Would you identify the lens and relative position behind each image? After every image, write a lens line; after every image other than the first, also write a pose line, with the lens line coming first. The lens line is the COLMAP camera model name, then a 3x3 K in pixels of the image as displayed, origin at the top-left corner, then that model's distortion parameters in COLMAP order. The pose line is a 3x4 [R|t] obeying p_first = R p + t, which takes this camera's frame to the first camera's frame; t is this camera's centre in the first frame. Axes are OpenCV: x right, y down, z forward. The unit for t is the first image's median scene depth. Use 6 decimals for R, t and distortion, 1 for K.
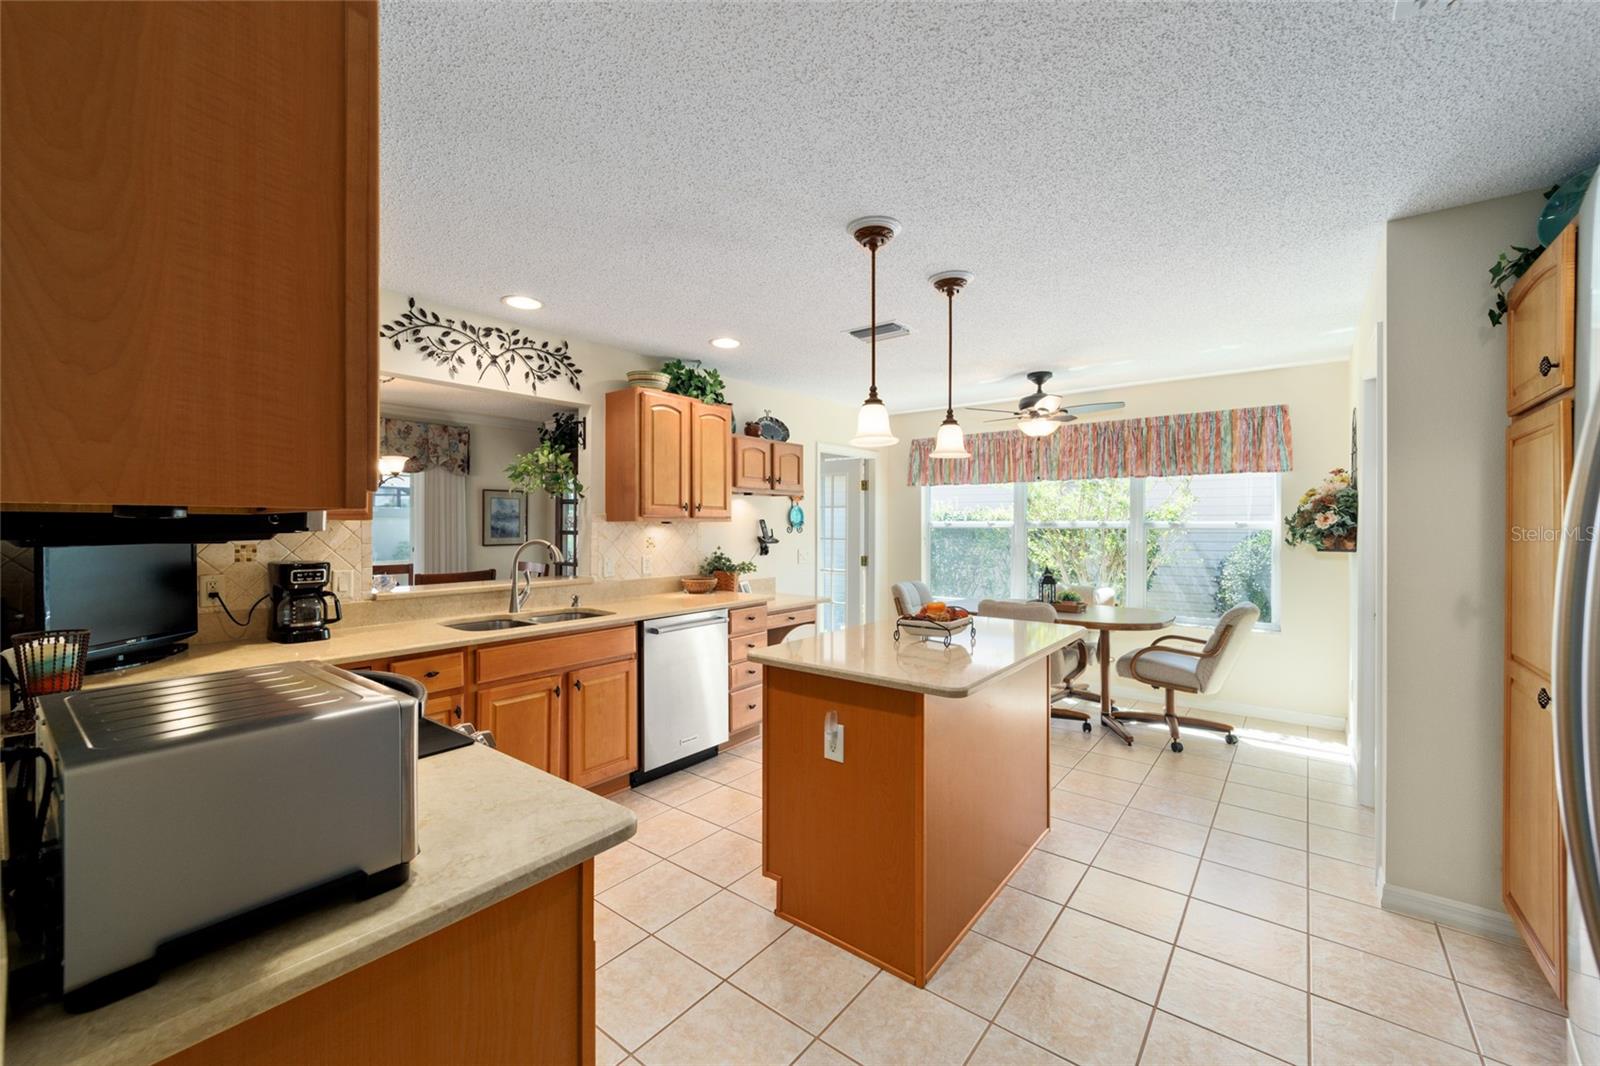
lens RADIAL K [[643.2, 0, 797.9], [0, 643.2, 530.5], [0, 0, 1]] dist [-0.001887, -0.000690]
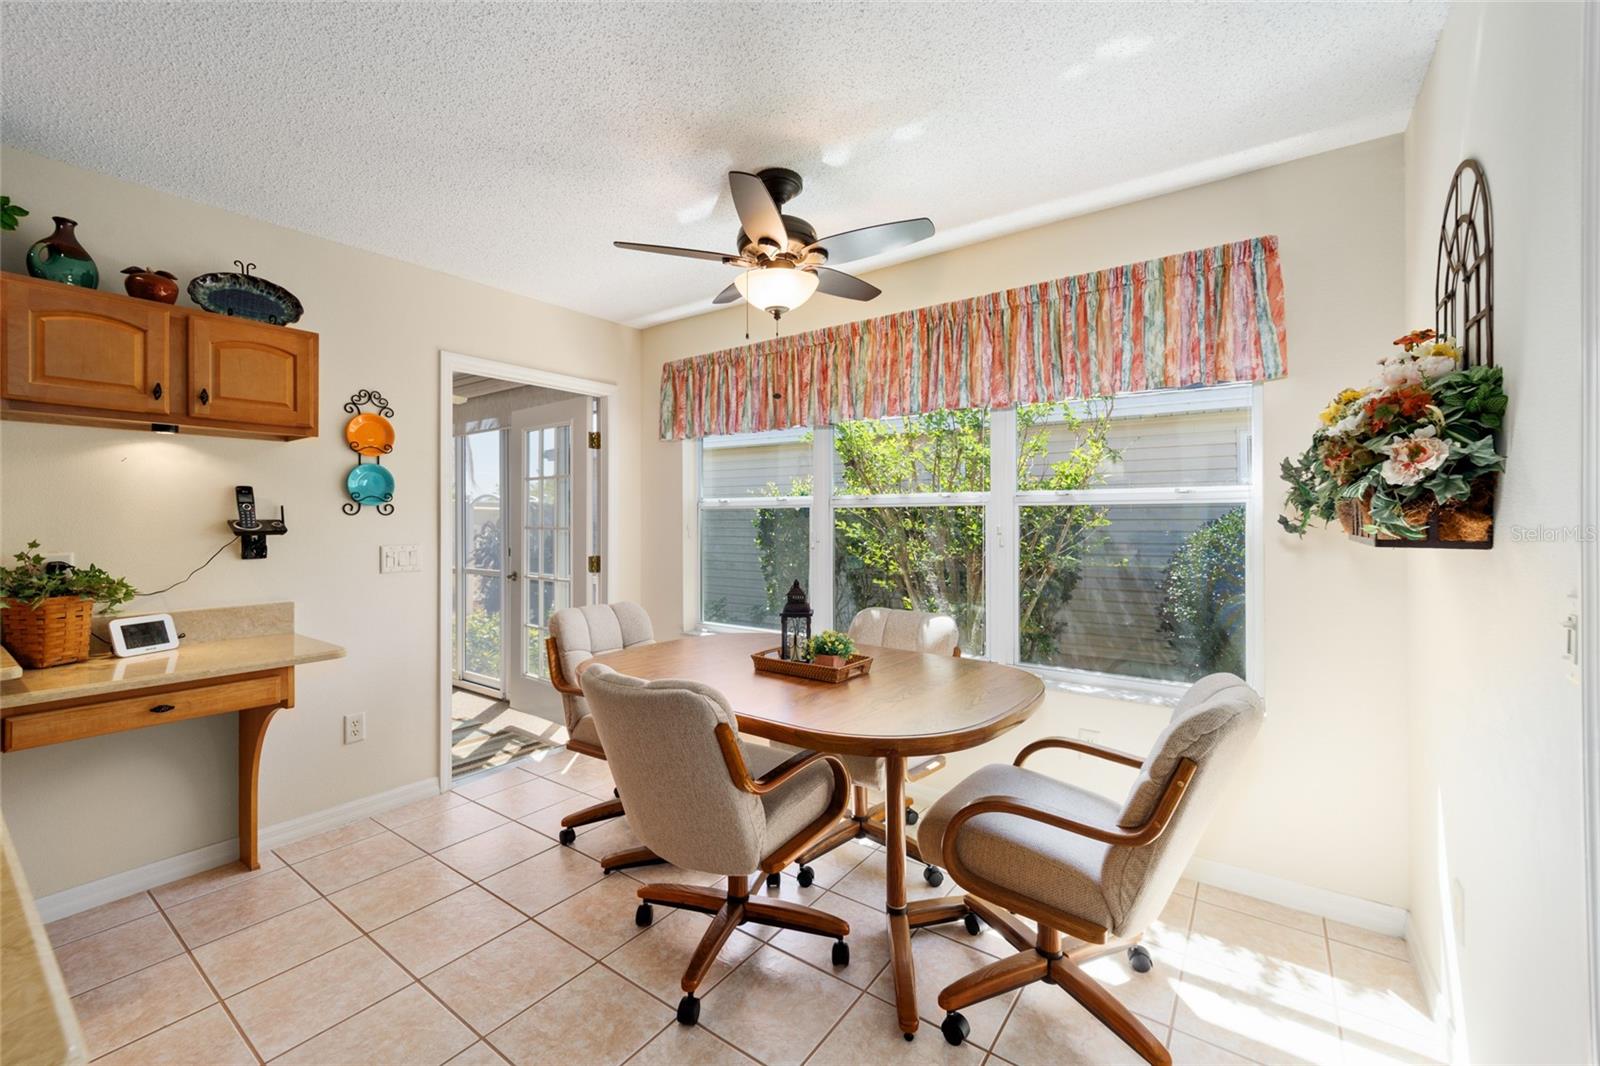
lens RADIAL K [[643.2, 0, 807.9], [0, 643.2, 518.3], [0, 0, 1]] dist [-0.001887, -0.000690]
pose [[0.998654, -0.002909, 0.051779, 0.379470], [0.003462, 0.999938, -0.010585, 0.015168], [-0.051745, 0.010750, 0.998602, 0.528349]]
